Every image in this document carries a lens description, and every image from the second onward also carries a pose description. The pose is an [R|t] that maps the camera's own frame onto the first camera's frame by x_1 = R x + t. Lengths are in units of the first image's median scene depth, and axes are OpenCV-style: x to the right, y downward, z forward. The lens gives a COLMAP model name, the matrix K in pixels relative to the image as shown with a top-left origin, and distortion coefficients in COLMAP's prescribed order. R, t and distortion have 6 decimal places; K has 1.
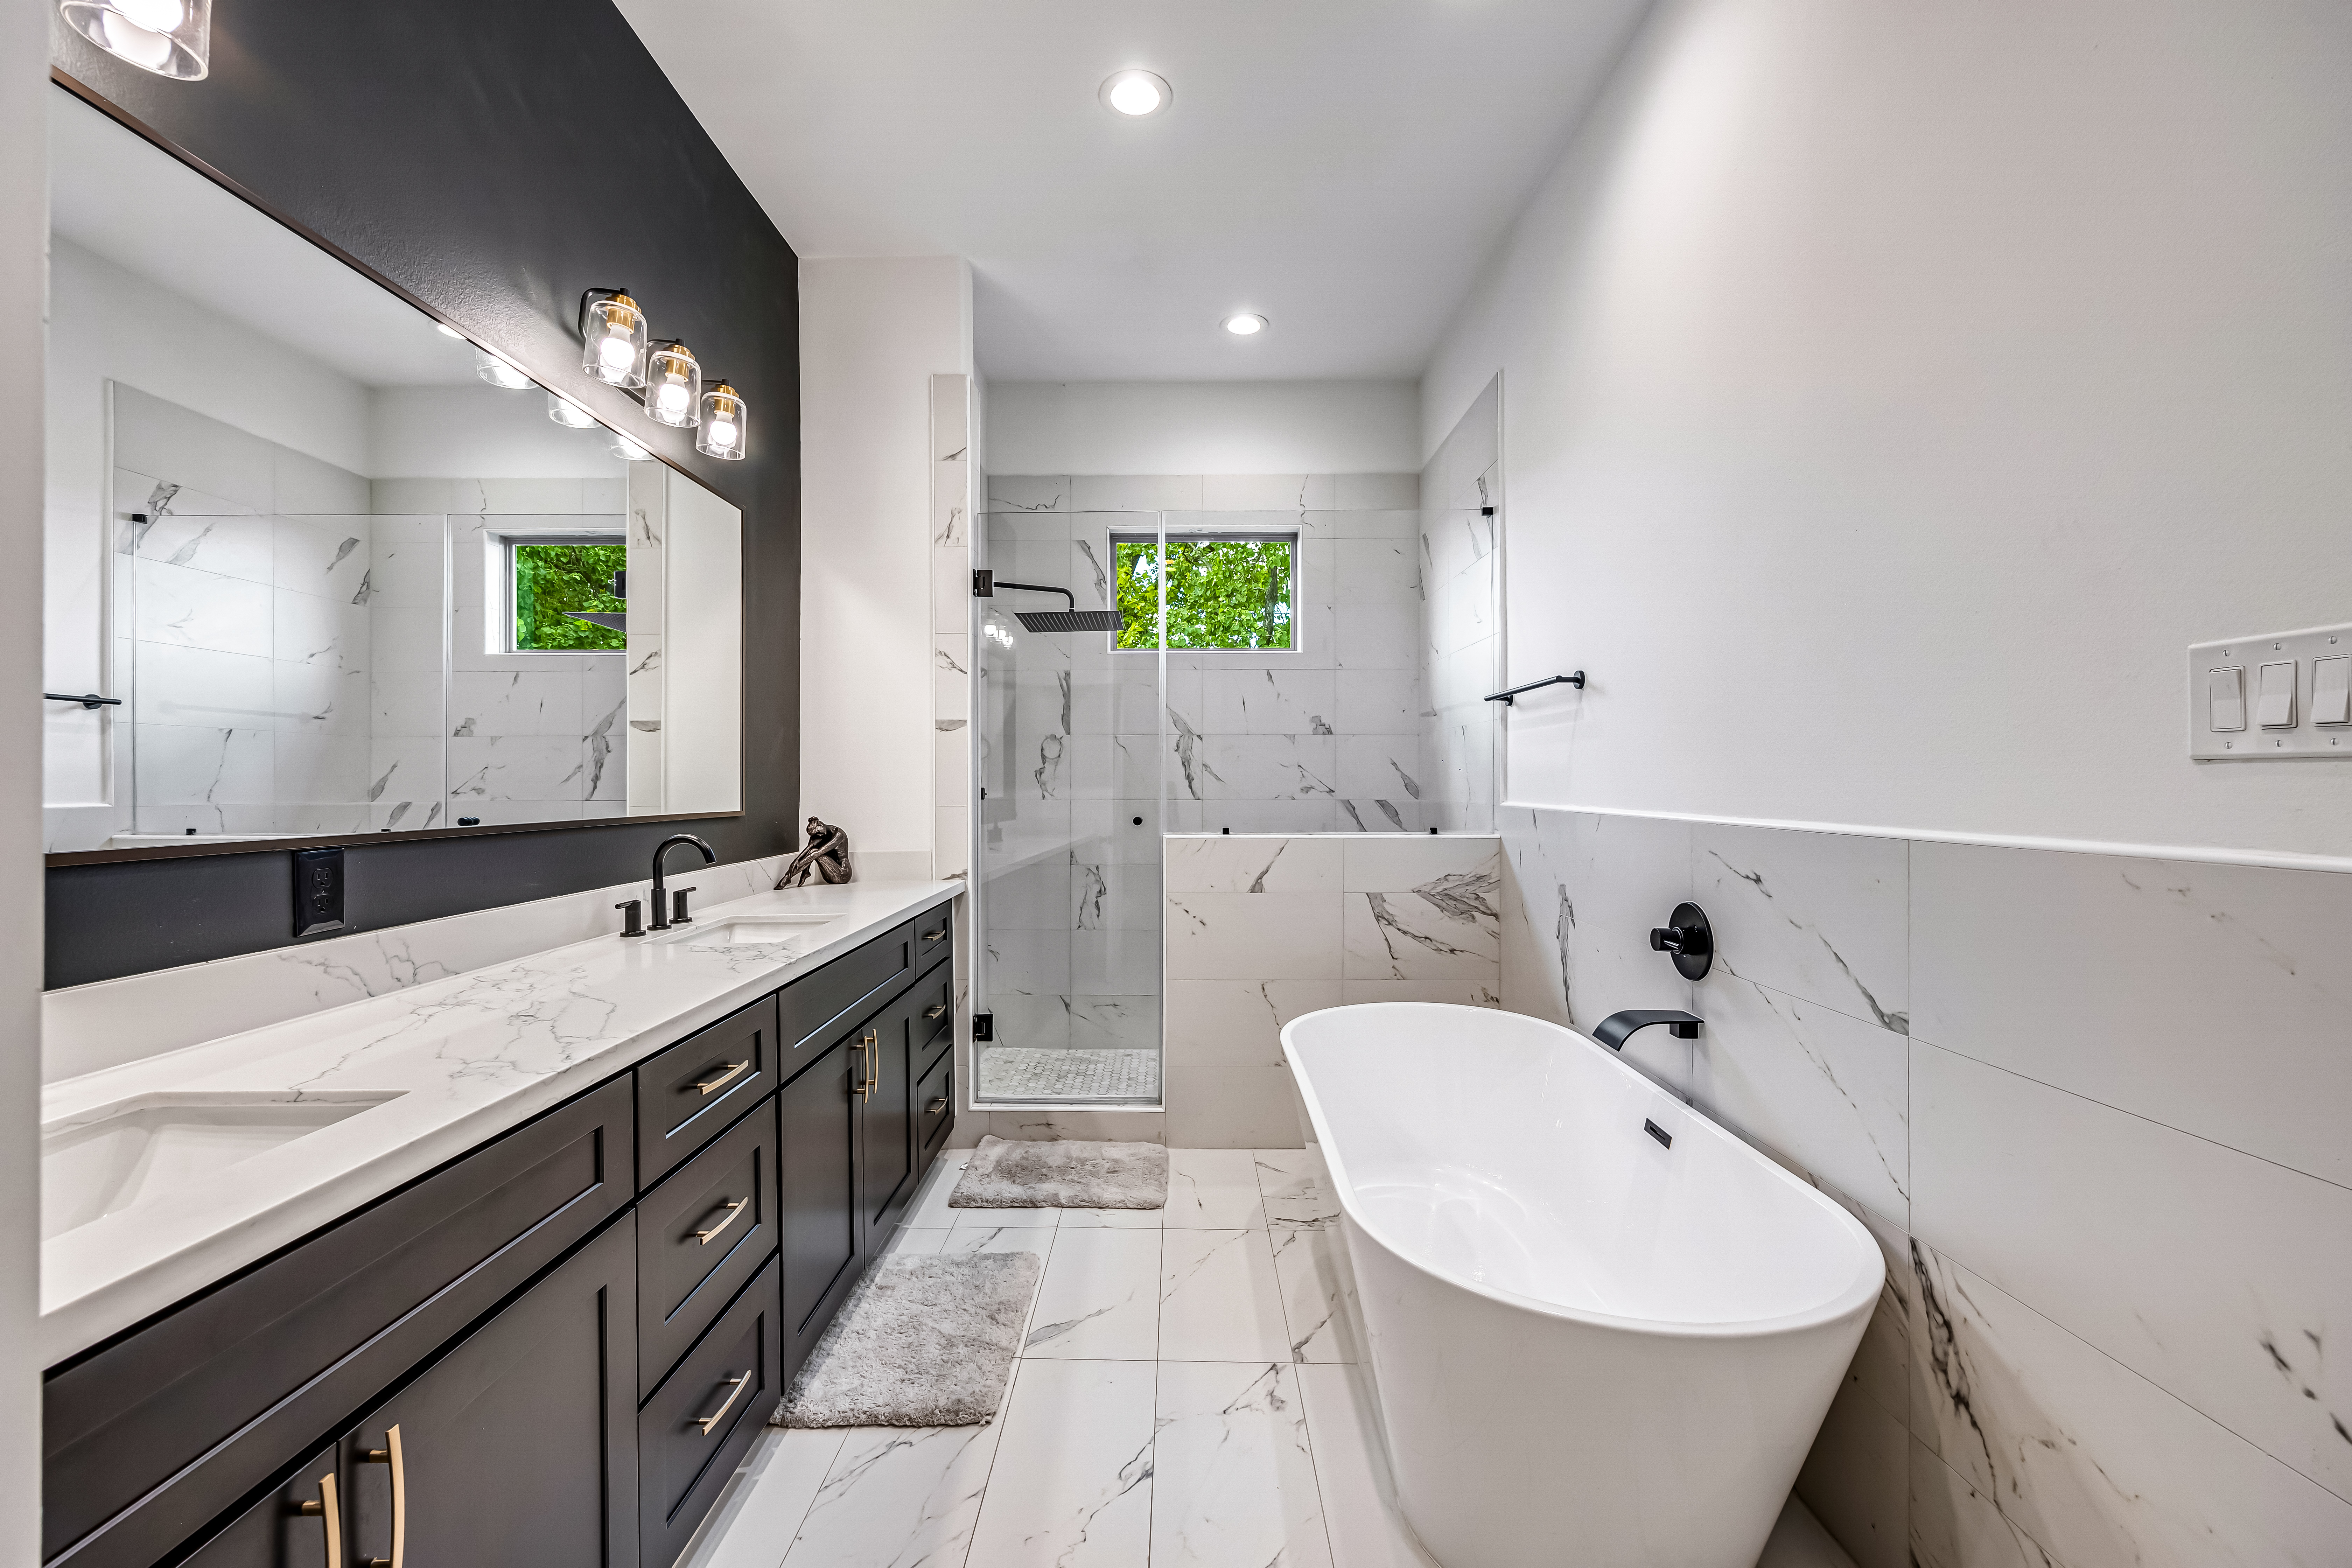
lens RADIAL K [[942.4, 0, 1171.6], [0, 942.4, 777.5], [0, 0, 1]] dist [-0.005910, 0.000860]
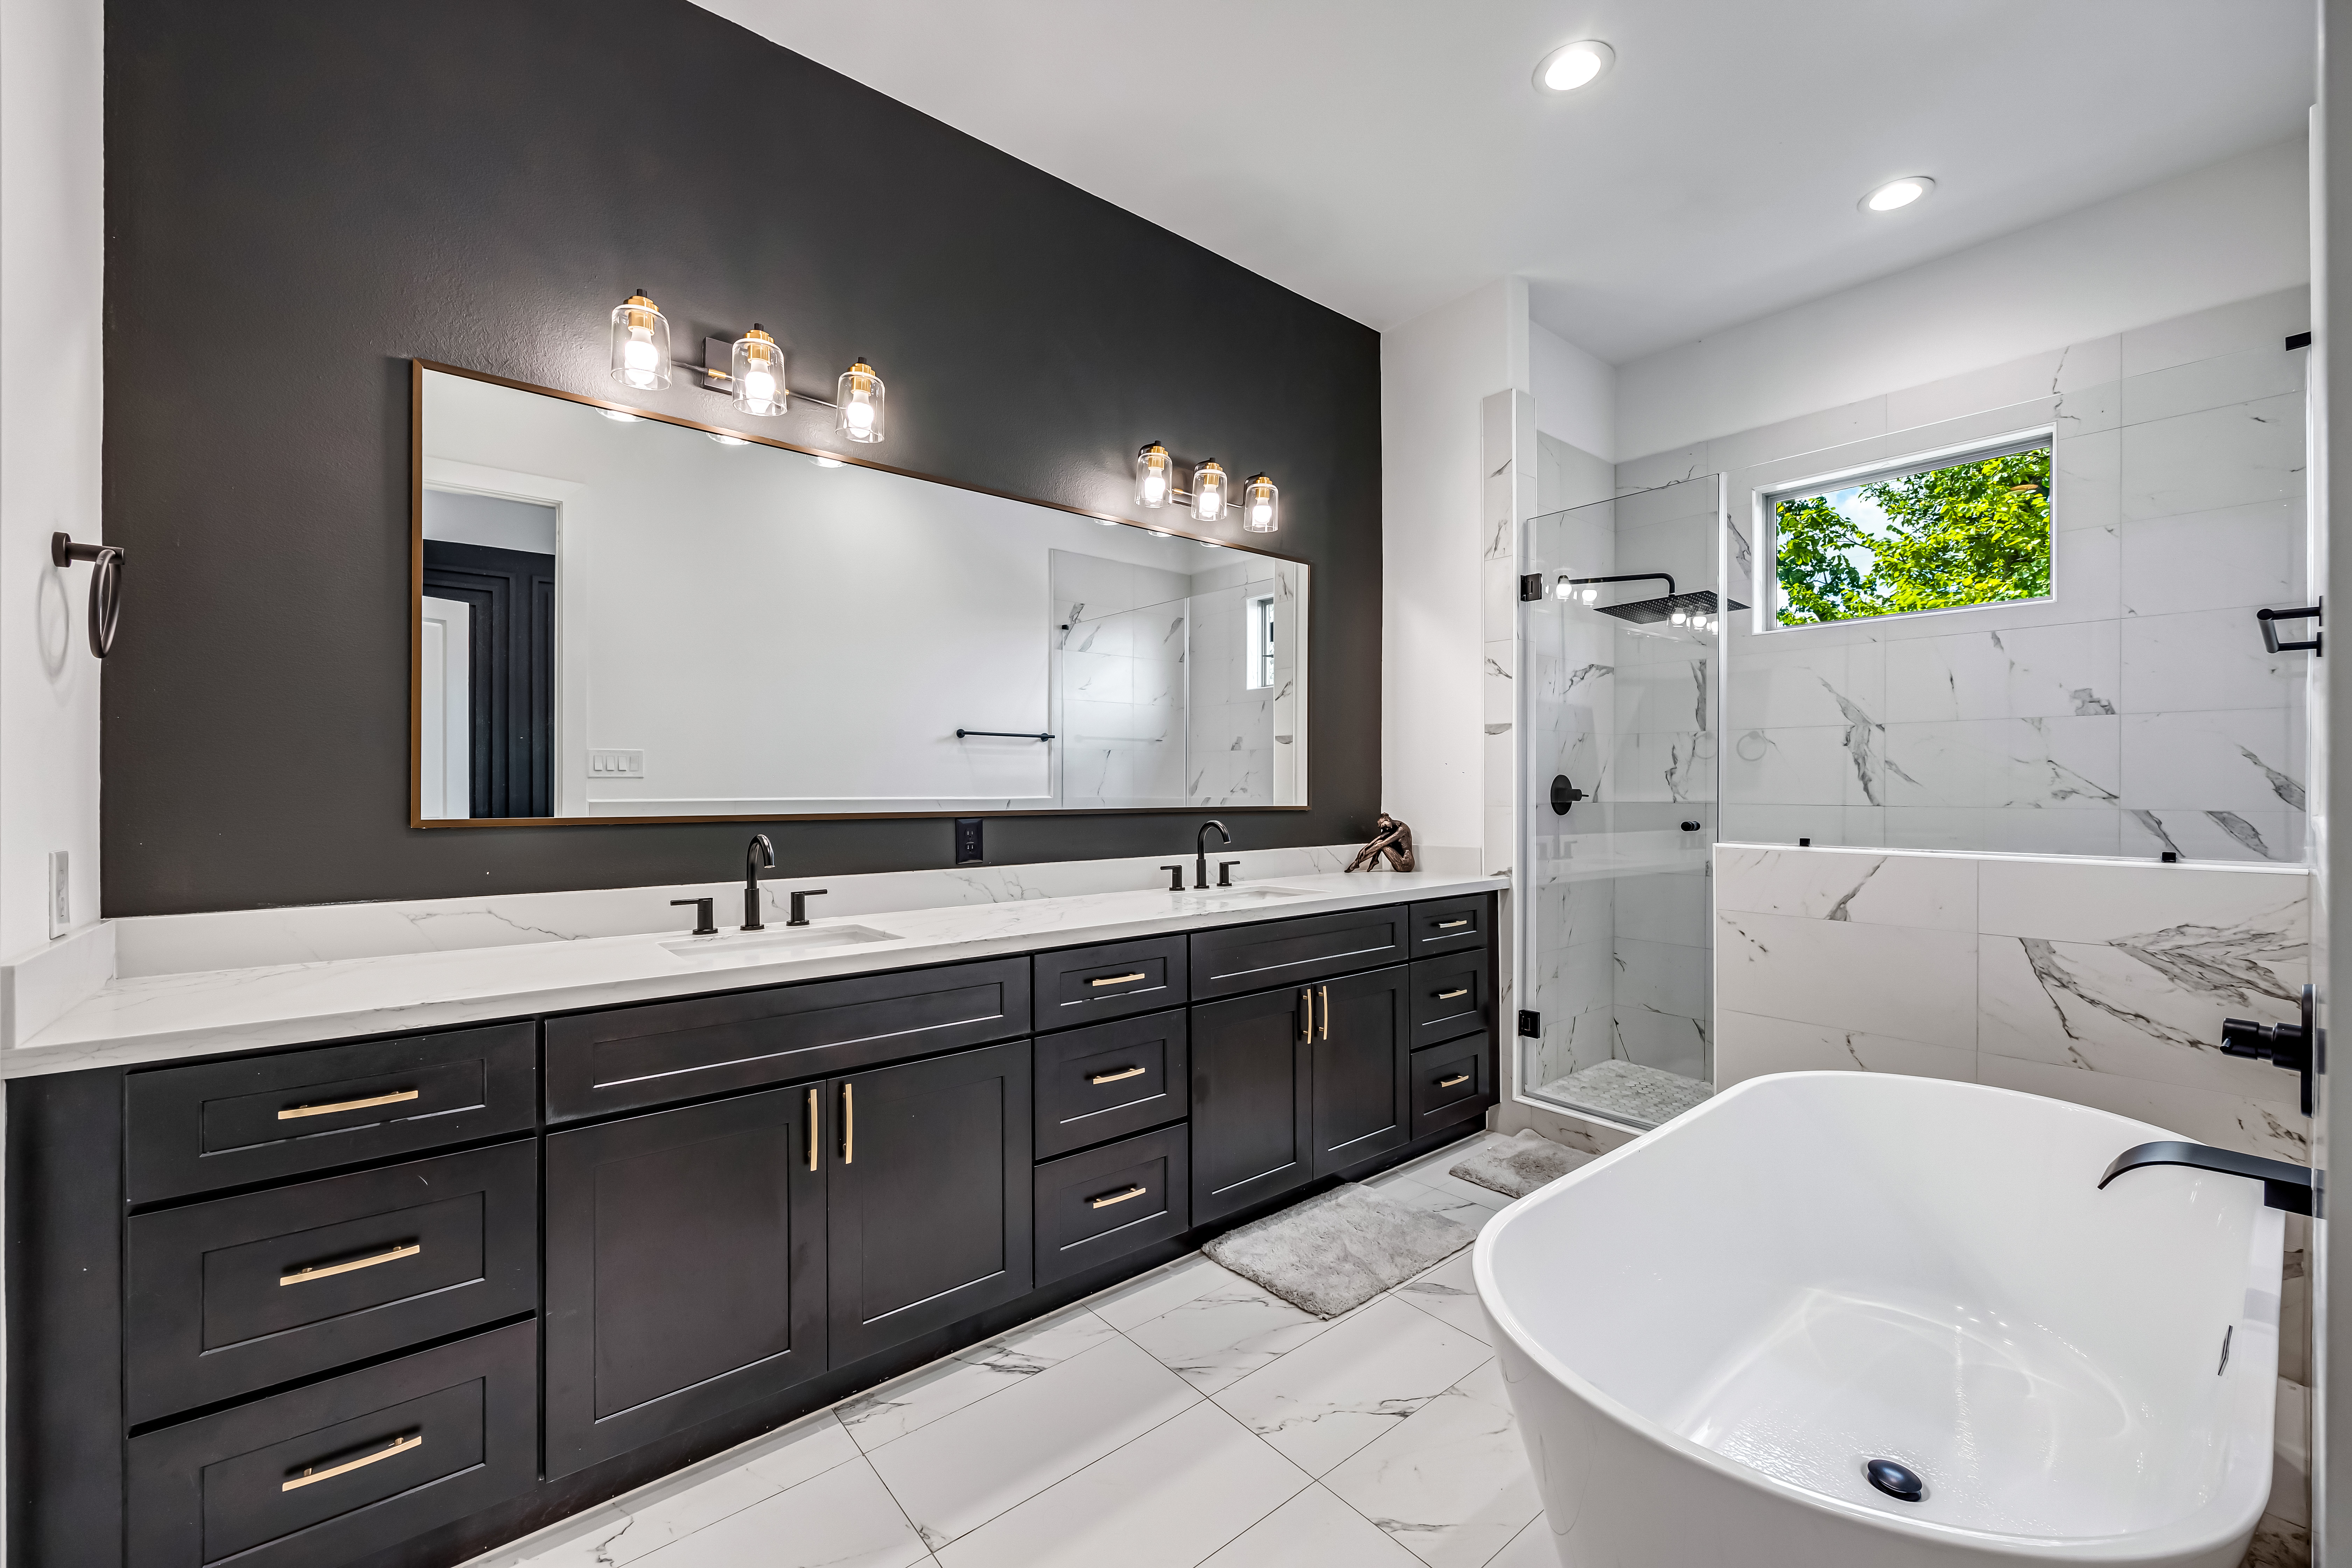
lens RADIAL K [[942.4, 0, 1175.8], [0, 942.4, 786.7], [0, 0, 1]] dist [-0.005910, 0.000860]
pose [[0.649294, 0.002726, -0.760533, 0.332625], [0.002492, 0.999981, 0.005711, 0.001885], [0.760534, -0.005603, 0.649274, 0.048097]]
